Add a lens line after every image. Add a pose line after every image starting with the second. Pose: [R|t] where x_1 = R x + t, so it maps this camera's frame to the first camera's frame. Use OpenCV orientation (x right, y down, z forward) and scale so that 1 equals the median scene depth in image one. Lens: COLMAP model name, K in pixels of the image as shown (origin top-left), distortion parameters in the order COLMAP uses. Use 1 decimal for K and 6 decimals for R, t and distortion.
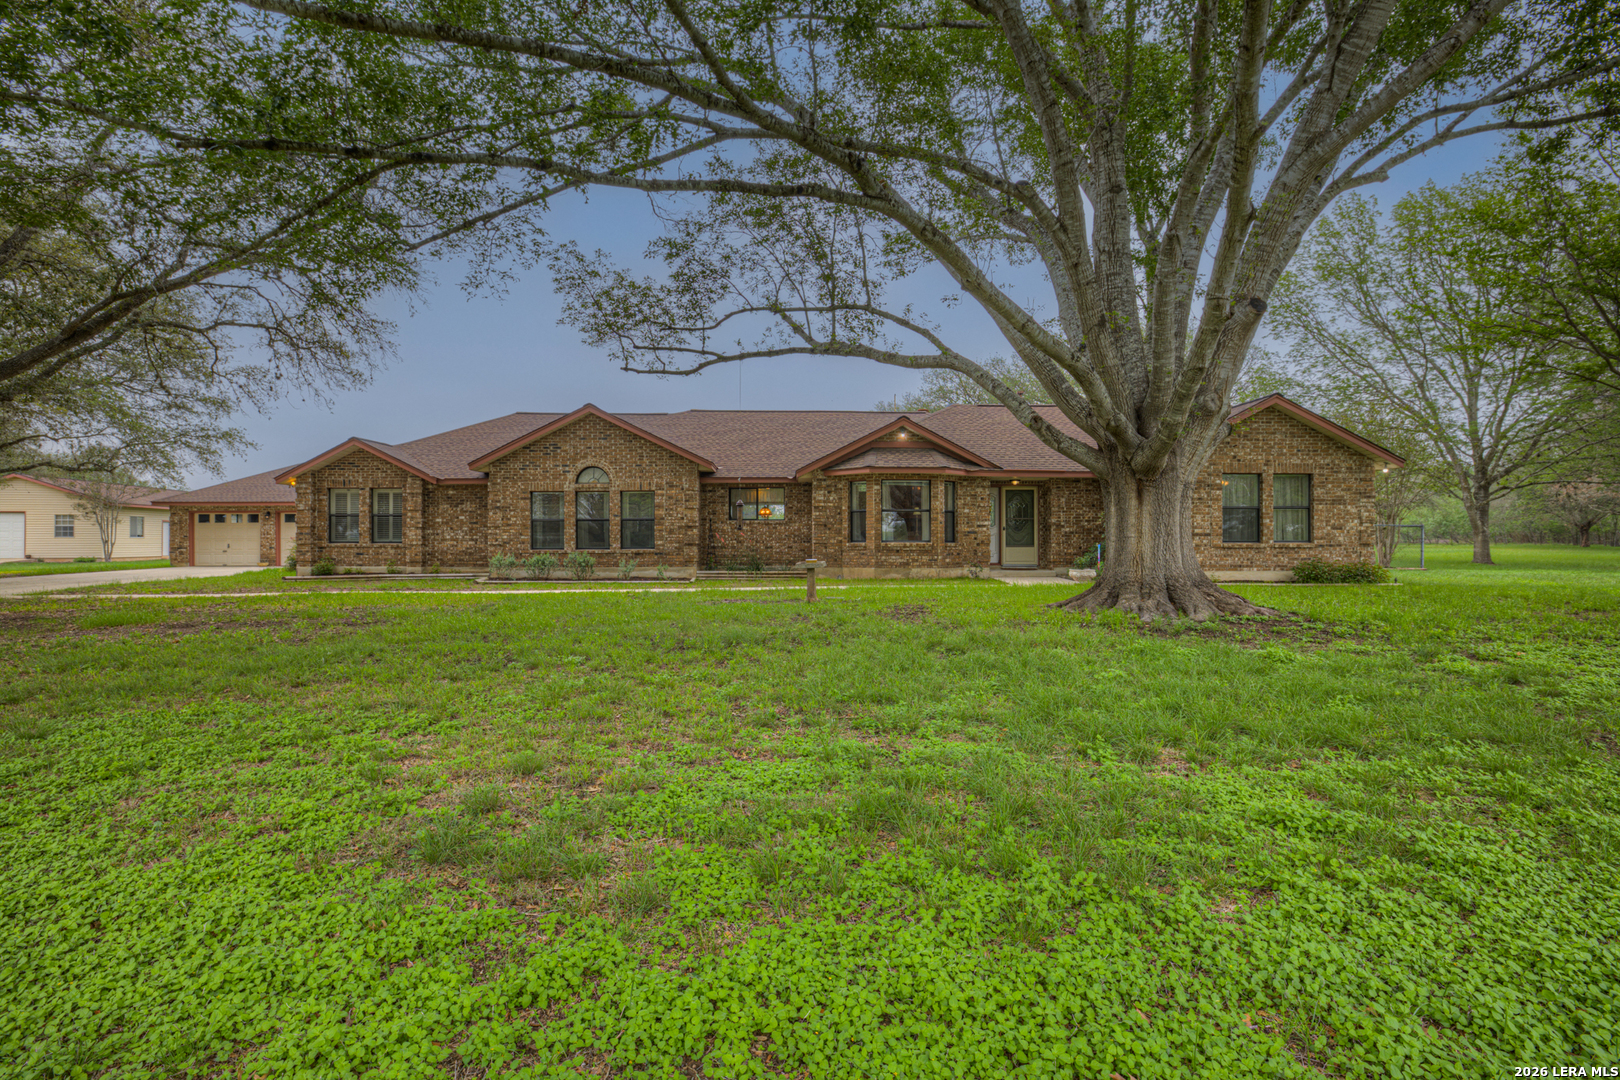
lens RADIAL K [[803.4, 0, 804.9], [0, 803.4, 533.6], [0, 0, 1]] dist [-0.011770, -0.000515]
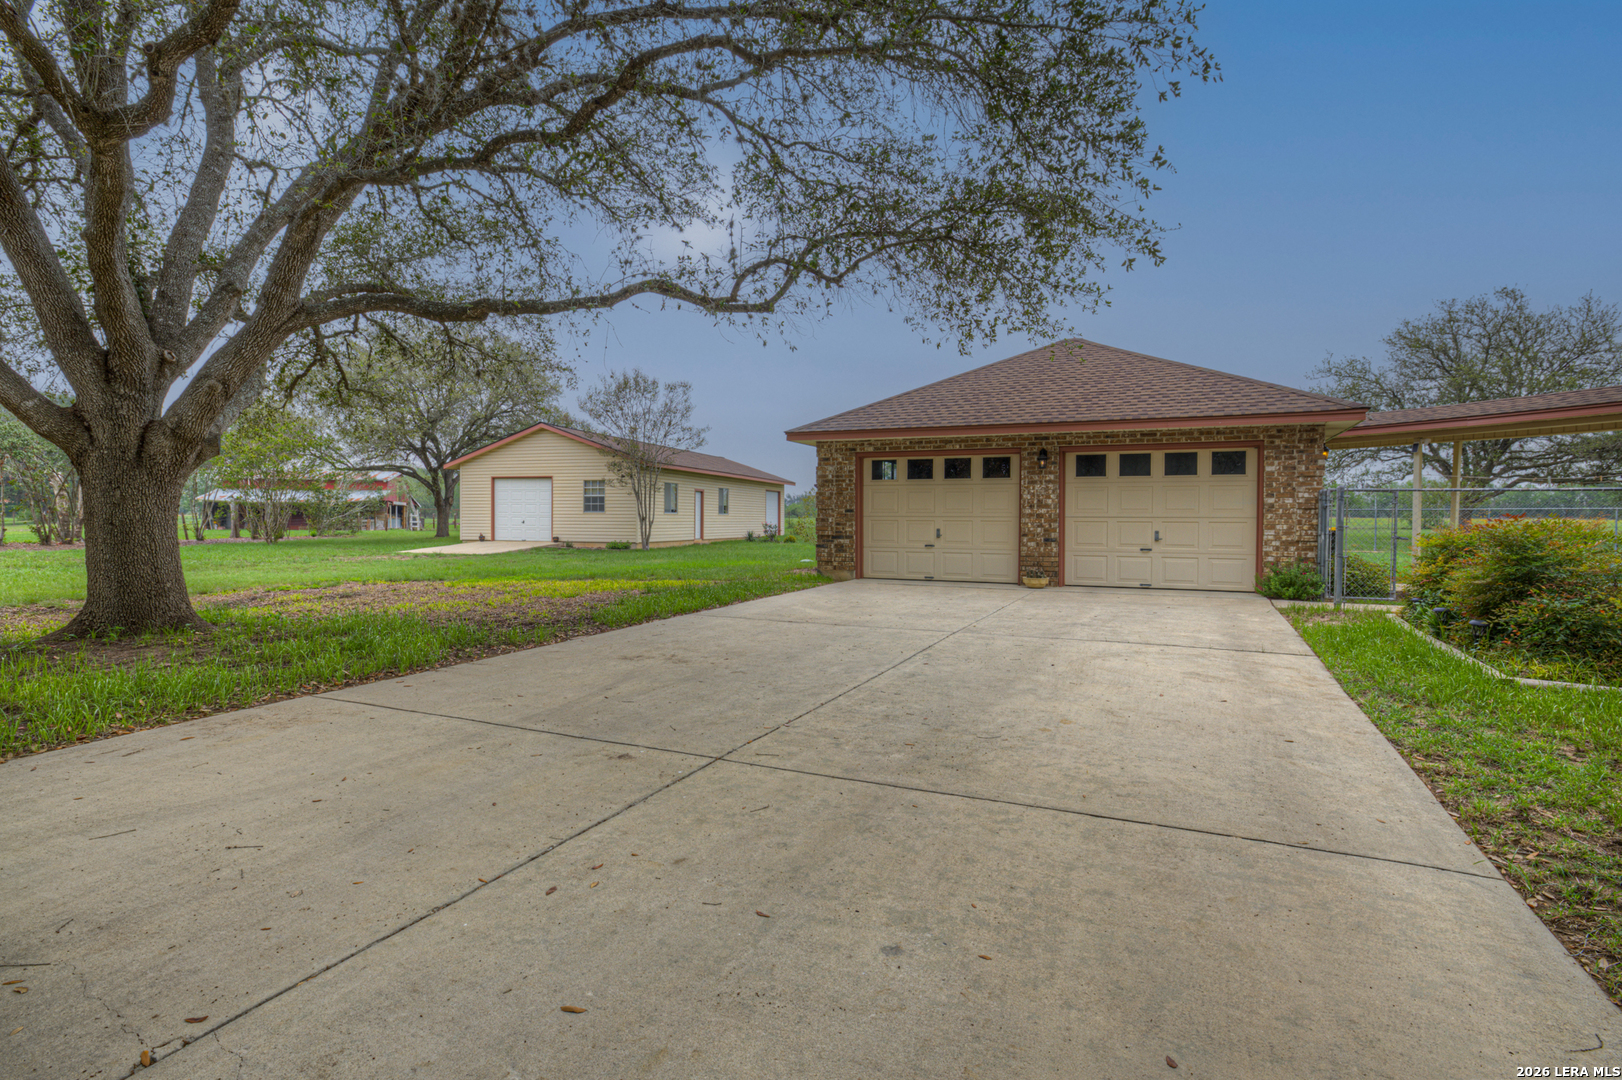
lens RADIAL K [[804.4, 0, 802.2], [0, 804.4, 548.8], [0, 0, 1]] dist [-0.011770, -0.000515]
pose [[0.897213, 0.023458, -0.440975, -0.881586], [-0.002799, 0.998870, 0.047439, 0.005014], [0.441590, -0.041329, 0.896265, 0.862077]]
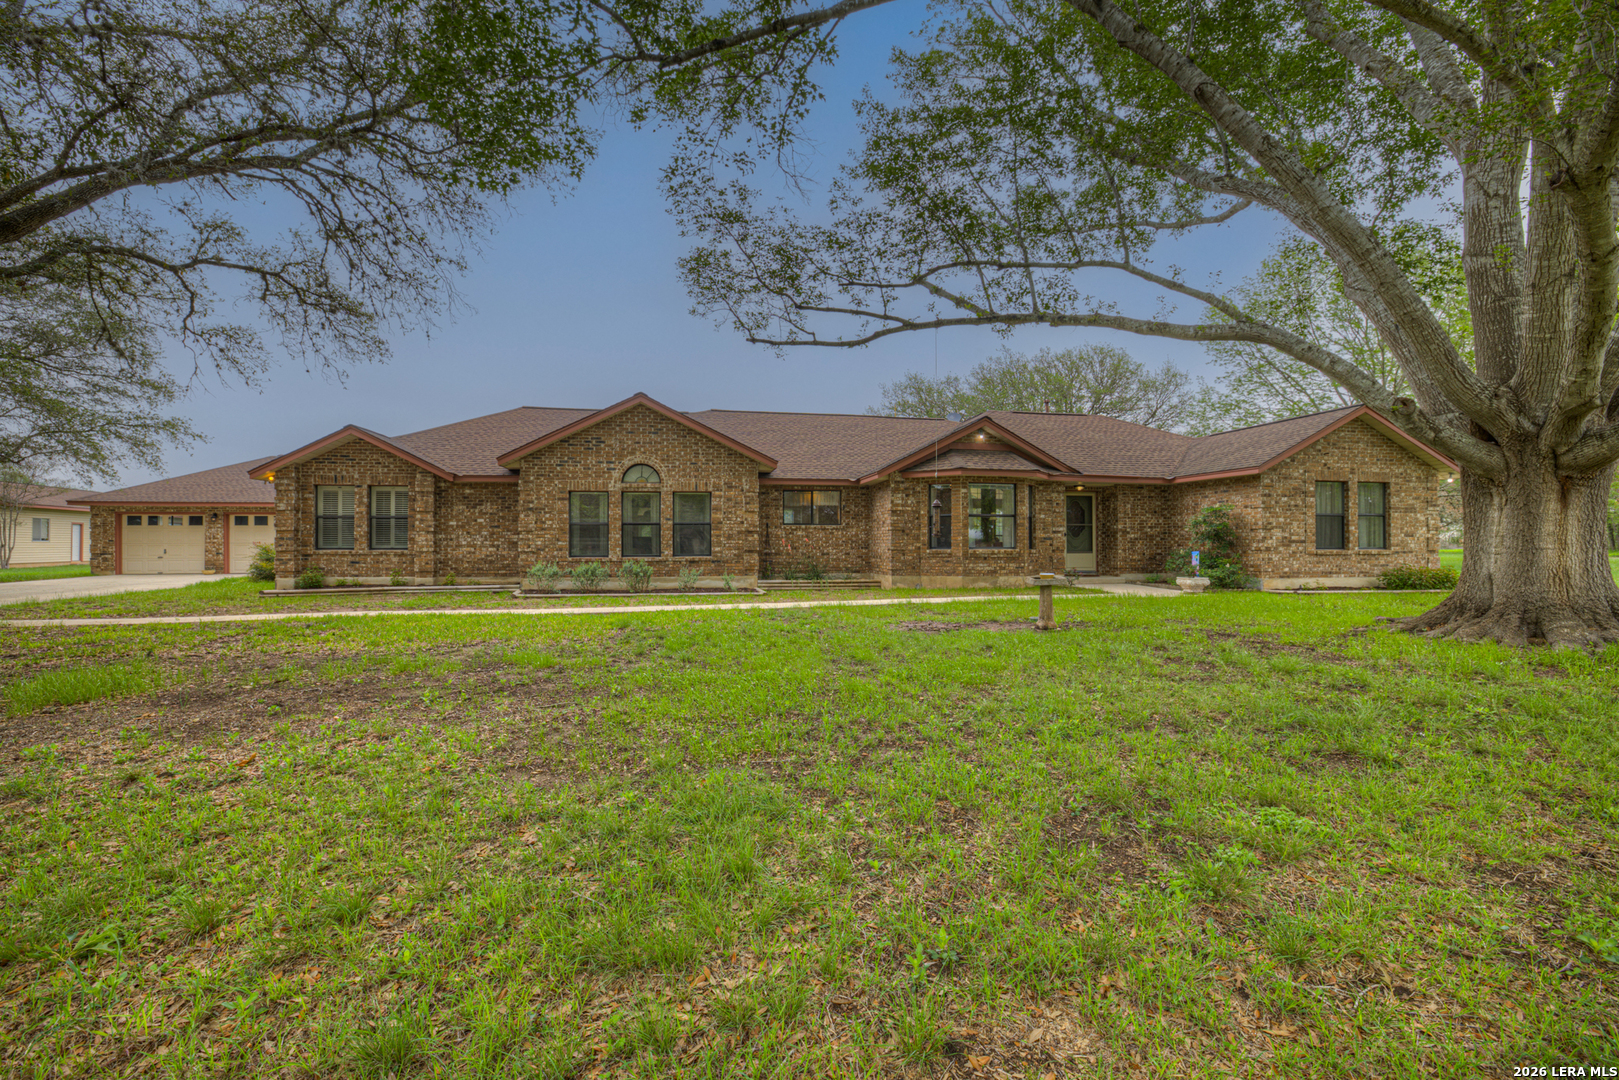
lens RADIAL K [[690.5, 0, 802.5], [0, 690.5, 538.2], [0, 0, 1]] dist [-0.033620, 0.007351]
pose [[0.987004, 0.001650, 0.160688, -0.207898], [-0.001848, 0.999998, 0.001083, -0.002173], [-0.160686, -0.001366, 0.987005, 0.212736]]
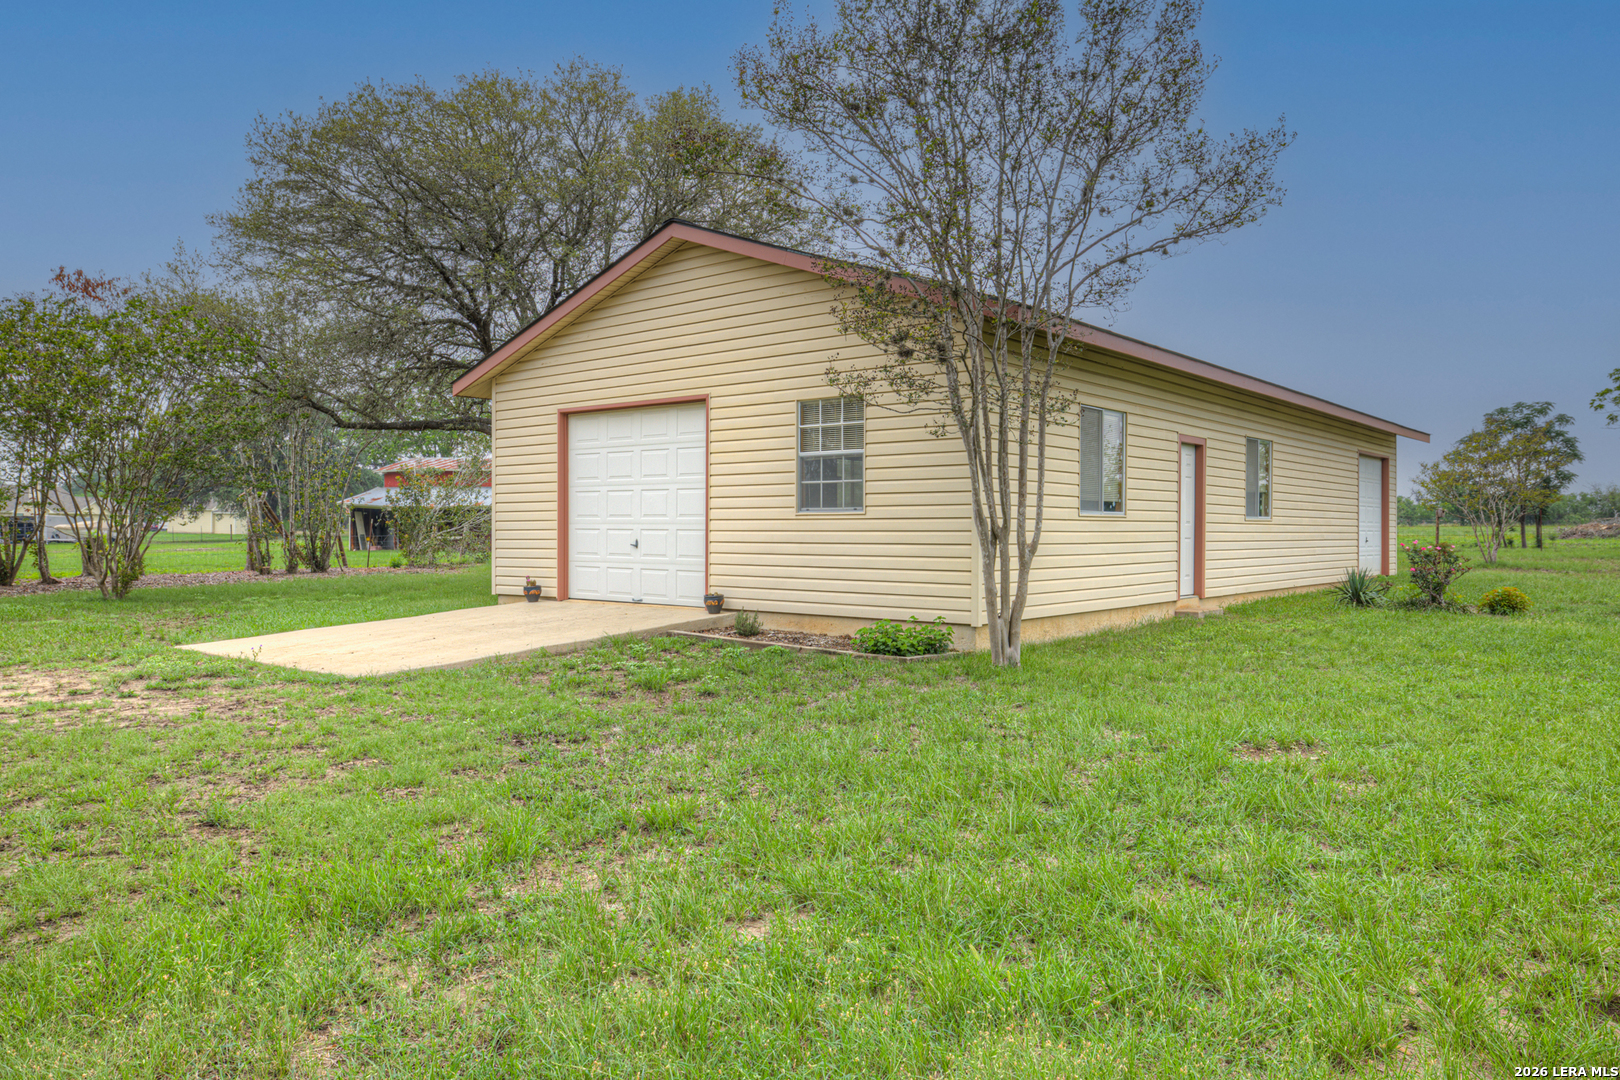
lens RADIAL K [[1089.3, 0, 820.3], [0, 1089.3, 535.3], [0, 0, 1]] dist [-0.005079, -0.000809]
pose [[0.664924, 0.008794, -0.746859, -1.426914], [0.003267, 0.999887, 0.014683, 0.012778], [0.746904, -0.012203, 0.664820, 1.598621]]
